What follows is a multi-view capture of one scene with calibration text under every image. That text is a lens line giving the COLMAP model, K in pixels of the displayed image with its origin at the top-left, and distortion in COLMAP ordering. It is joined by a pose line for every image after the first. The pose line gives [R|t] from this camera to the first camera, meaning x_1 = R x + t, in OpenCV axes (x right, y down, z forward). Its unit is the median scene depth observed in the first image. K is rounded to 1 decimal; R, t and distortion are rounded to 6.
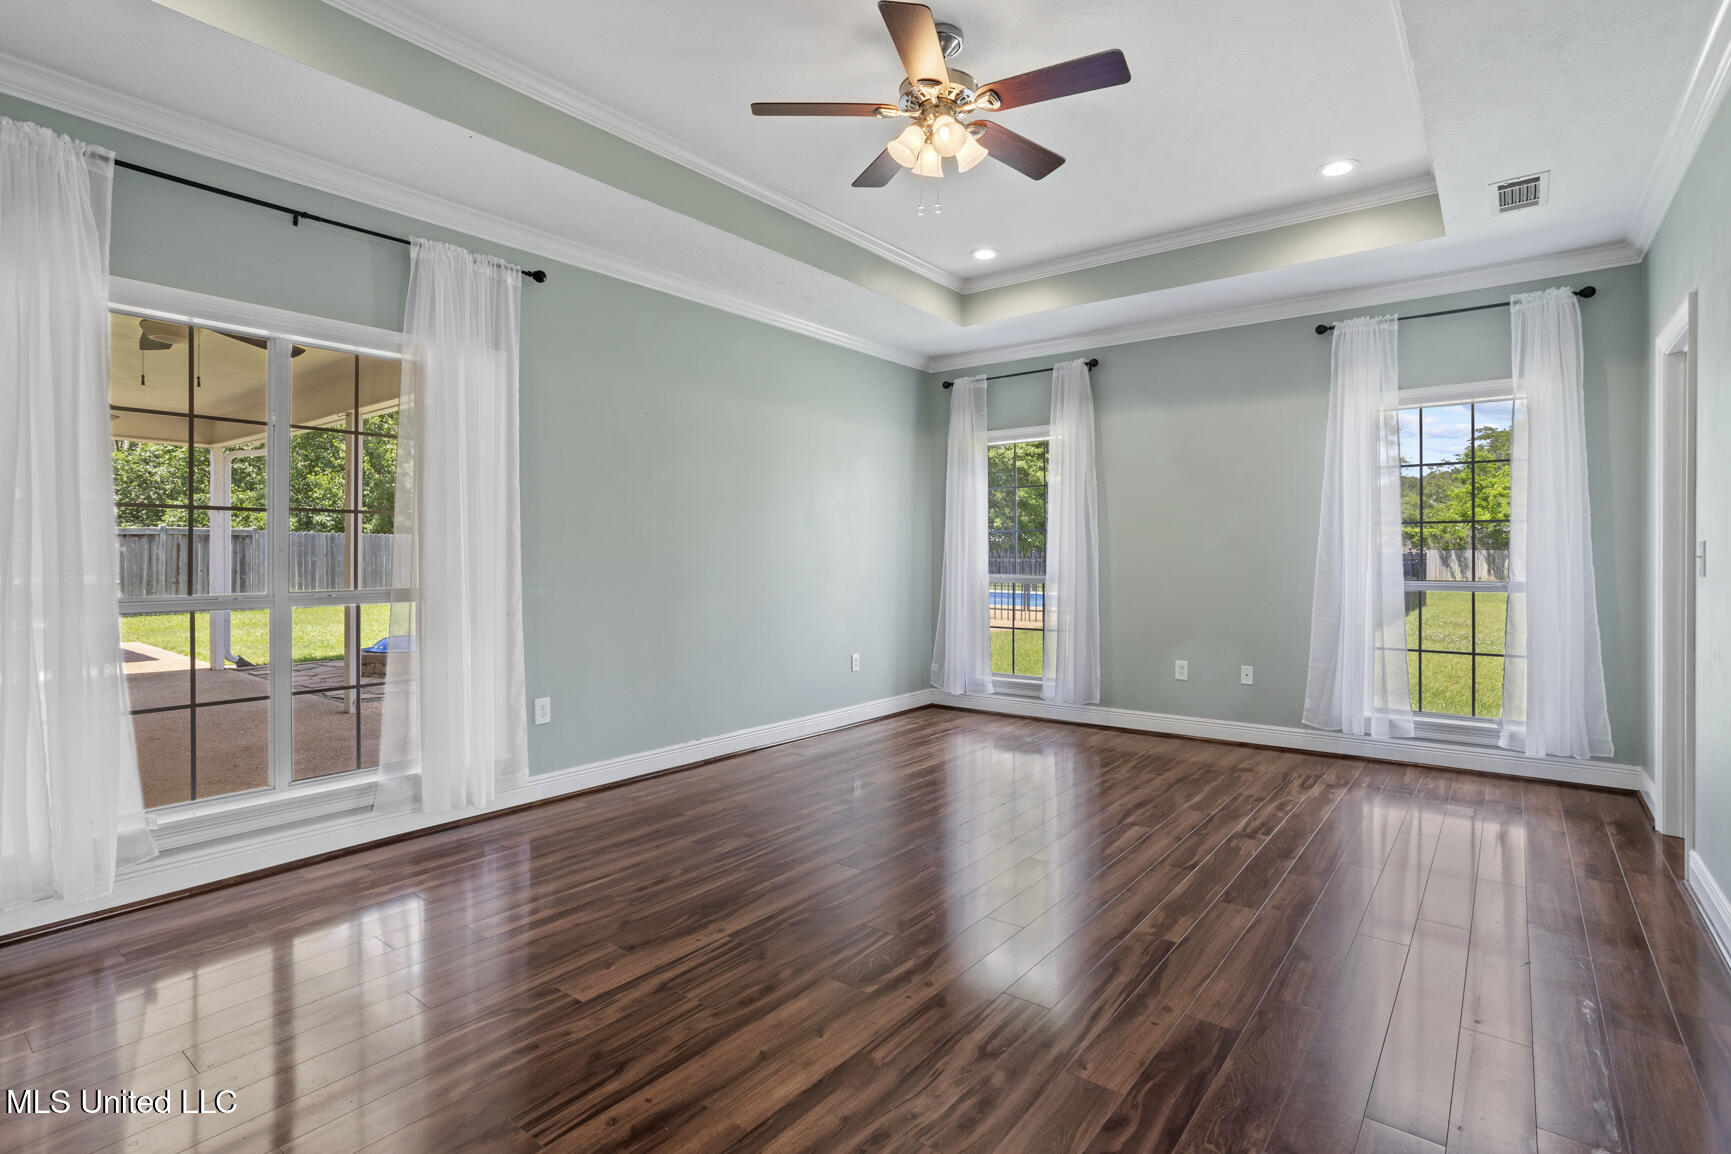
lens RADIAL K [[831.1, 0, 863.2], [0, 831.1, 568.3], [0, 0, 1]] dist [-0.065580, 0.039957]
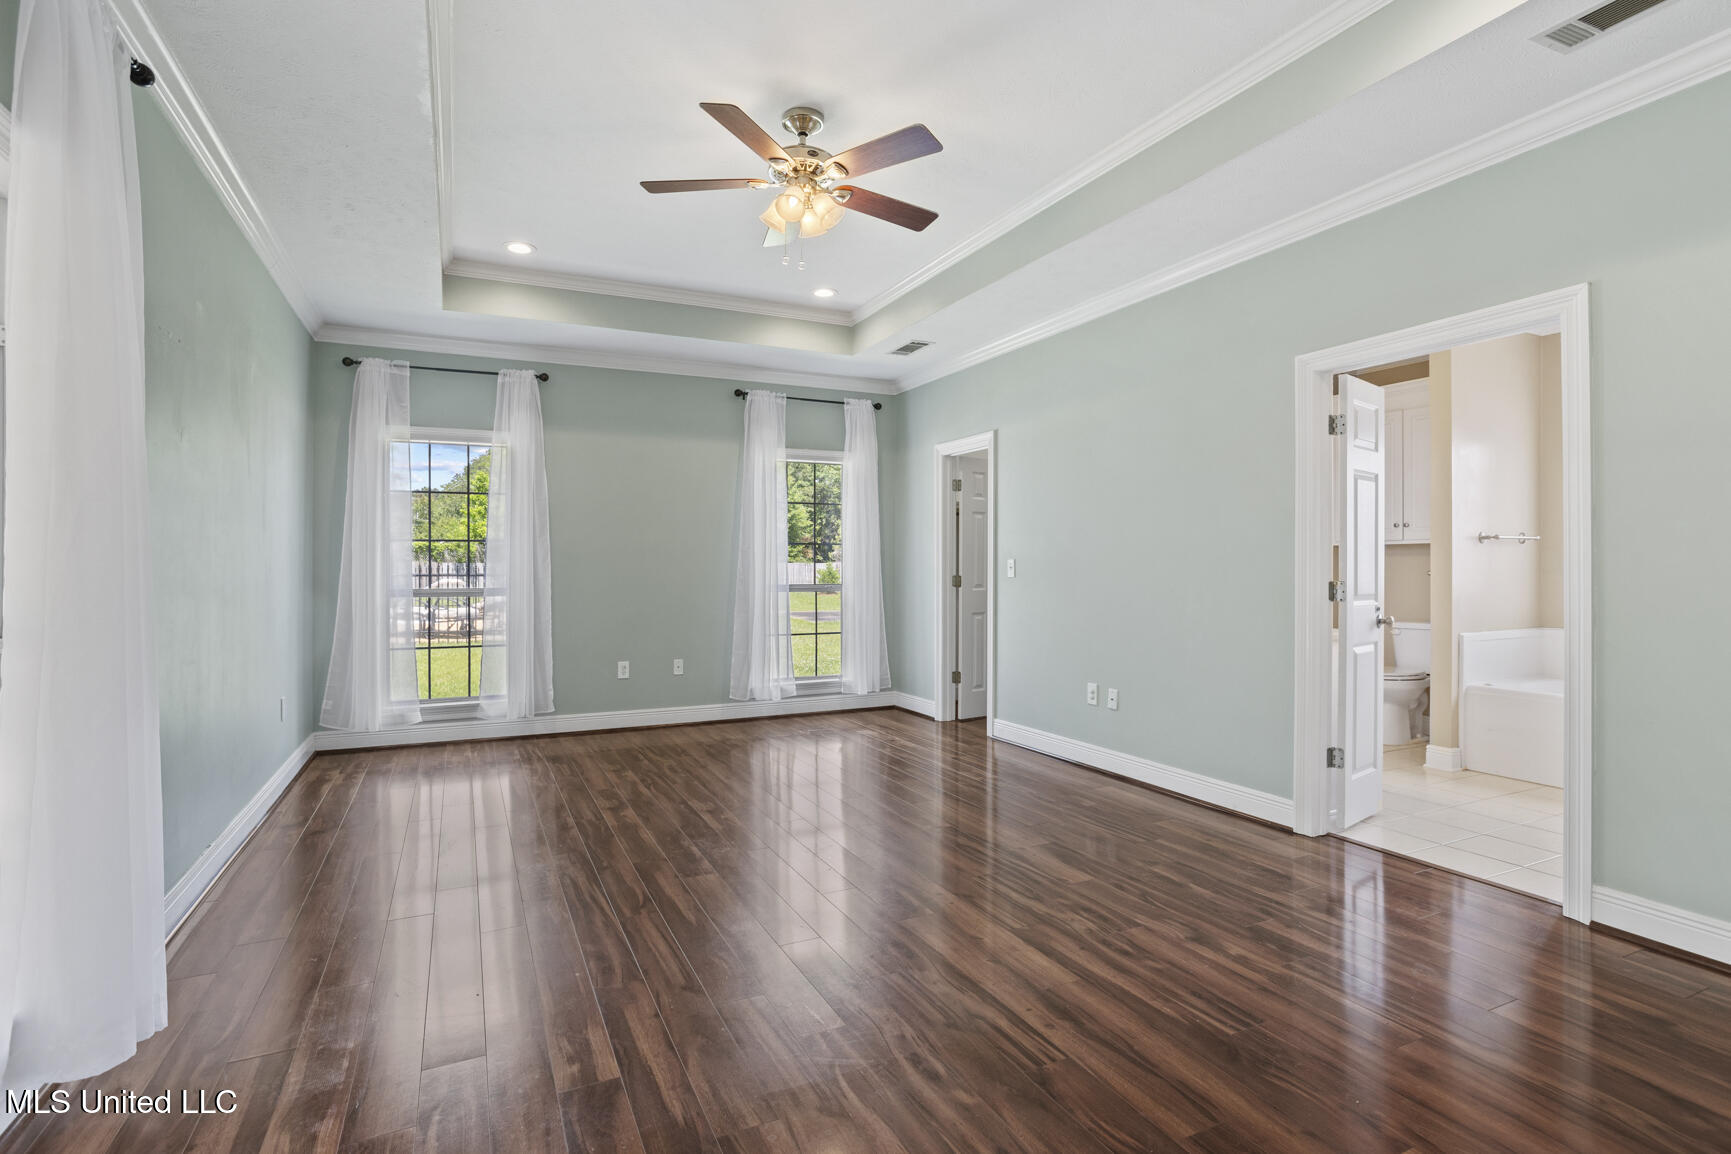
lens RADIAL K [[831.1, 0, 863.2], [0, 831.1, 568.3], [0, 0, 1]] dist [-0.065580, 0.039957]
pose [[0.448791, -0.001246, 0.893636, -0.532947], [0.014632, 0.999875, -0.005954, -0.002768], [-0.893517, 0.015747, 0.448753, 0.237661]]
